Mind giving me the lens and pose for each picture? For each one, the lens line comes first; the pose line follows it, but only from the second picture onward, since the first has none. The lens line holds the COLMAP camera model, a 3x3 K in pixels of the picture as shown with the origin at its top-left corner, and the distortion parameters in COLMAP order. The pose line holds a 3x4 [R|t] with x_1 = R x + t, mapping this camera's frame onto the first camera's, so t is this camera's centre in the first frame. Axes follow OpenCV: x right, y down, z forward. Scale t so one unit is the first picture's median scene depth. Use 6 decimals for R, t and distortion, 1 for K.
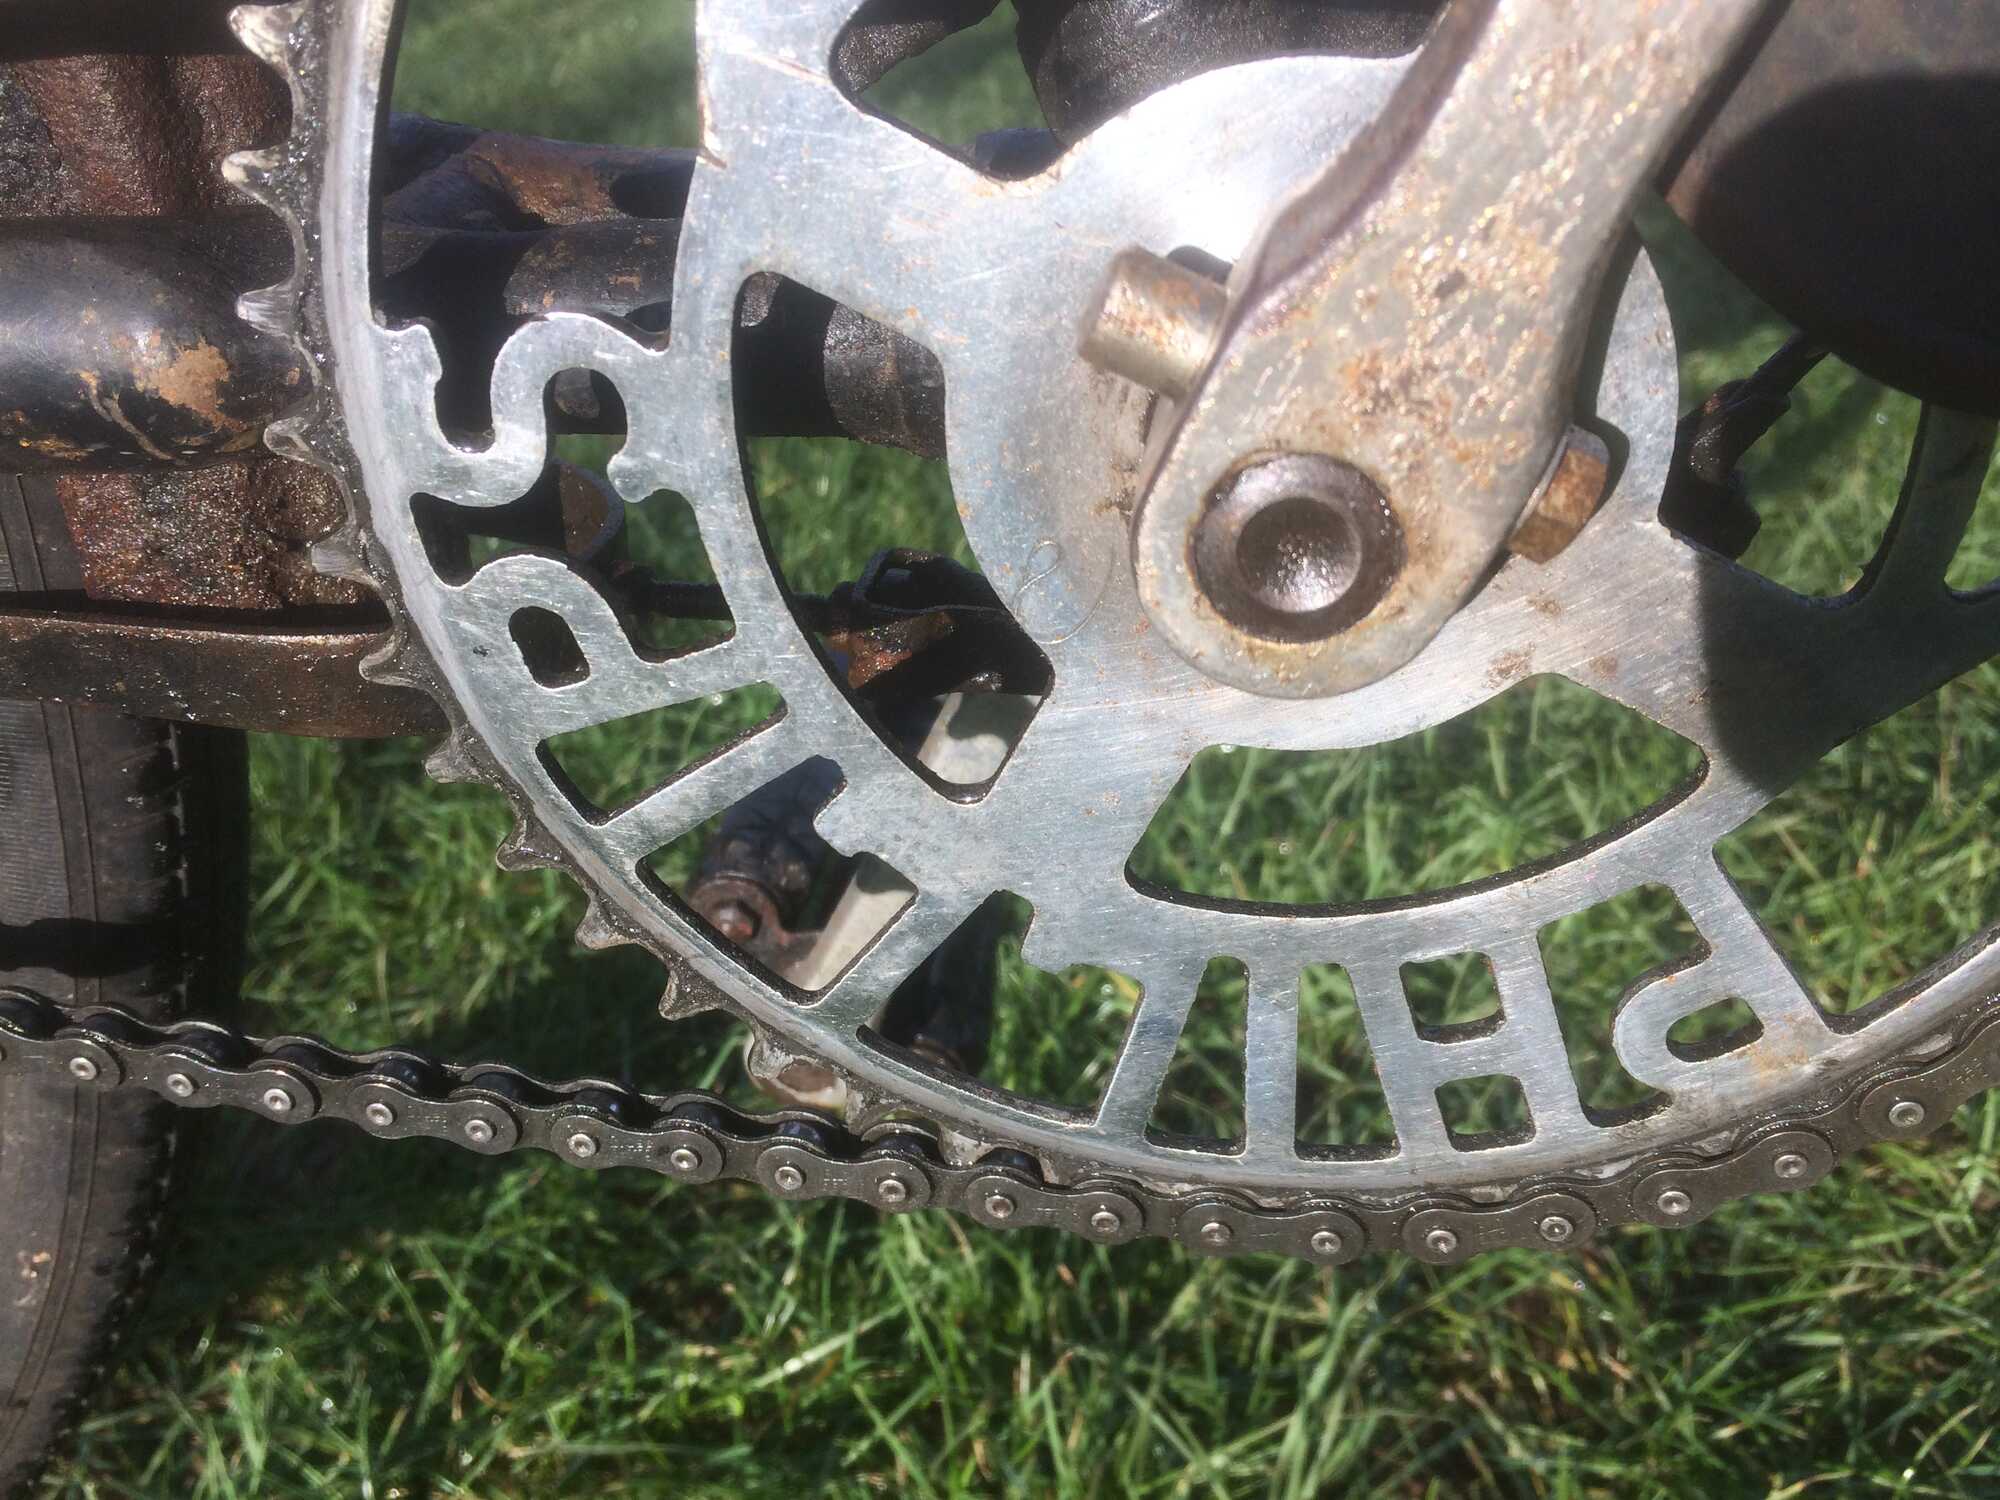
lens RADIAL K [[1695.4, 0, 1000.0], [0, 1695.4, 750.0], [0, 0, 1]] dist [0.098868, -0.138786]
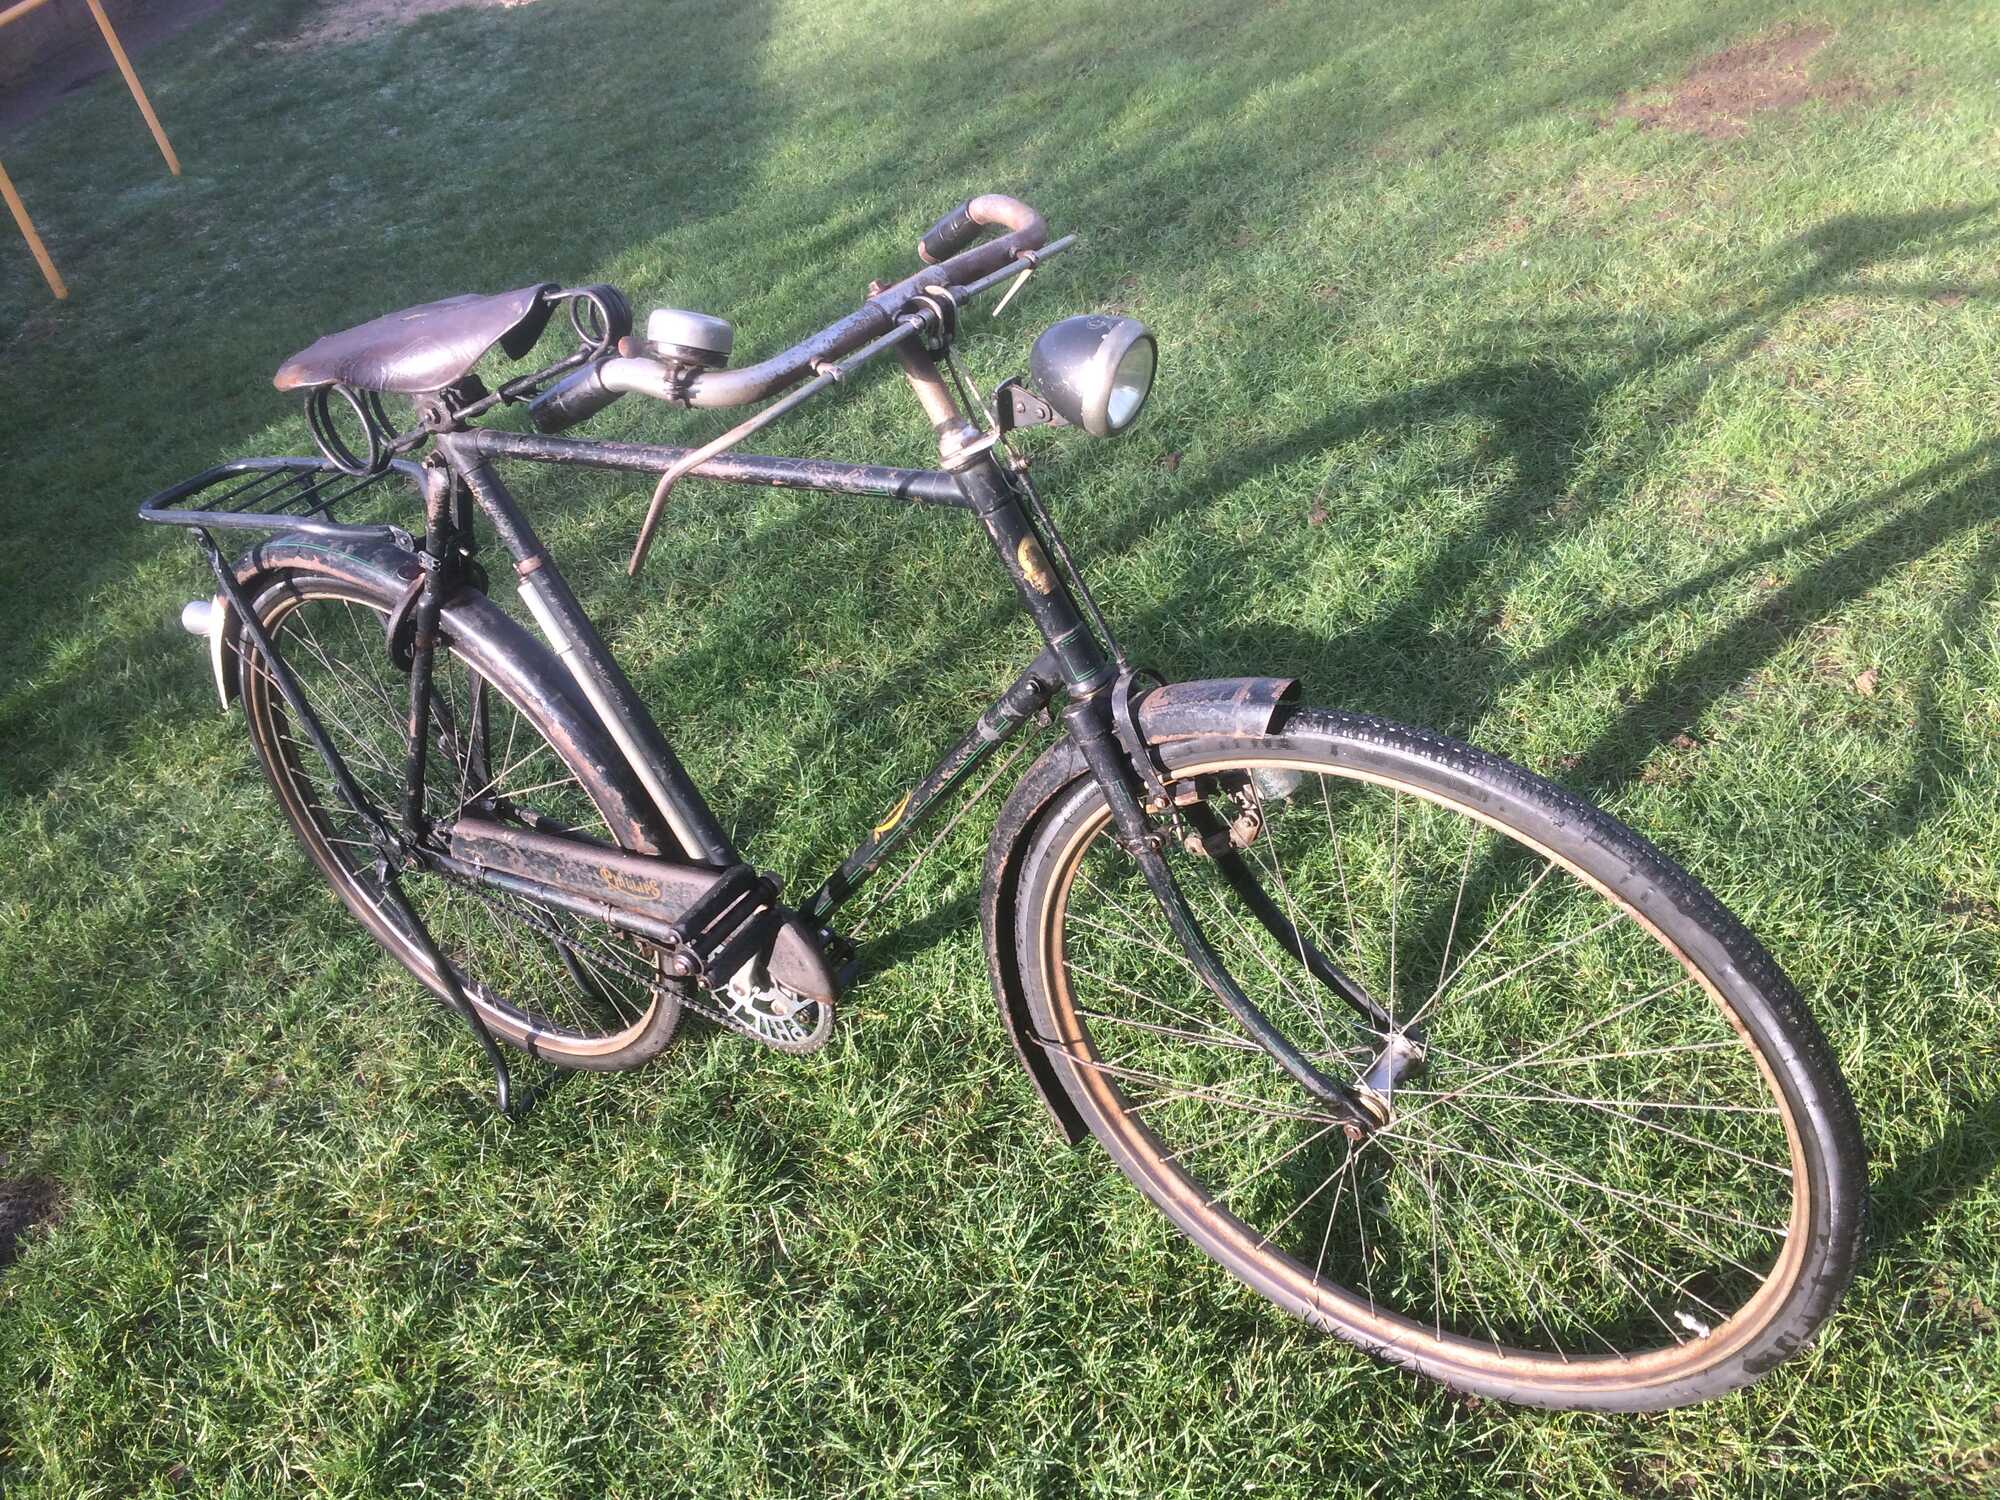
lens RADIAL K [[1695.4, 0, 1000.0], [0, 1695.4, 750.0], [0, 0, 1]] dist [0.098868, -0.138786]
pose [[0.899140, 0.171973, -0.402459, 5.076635], [-0.134658, 0.983662, 0.119482, -2.760546], [0.416431, -0.053237, 0.907607, -7.293309]]
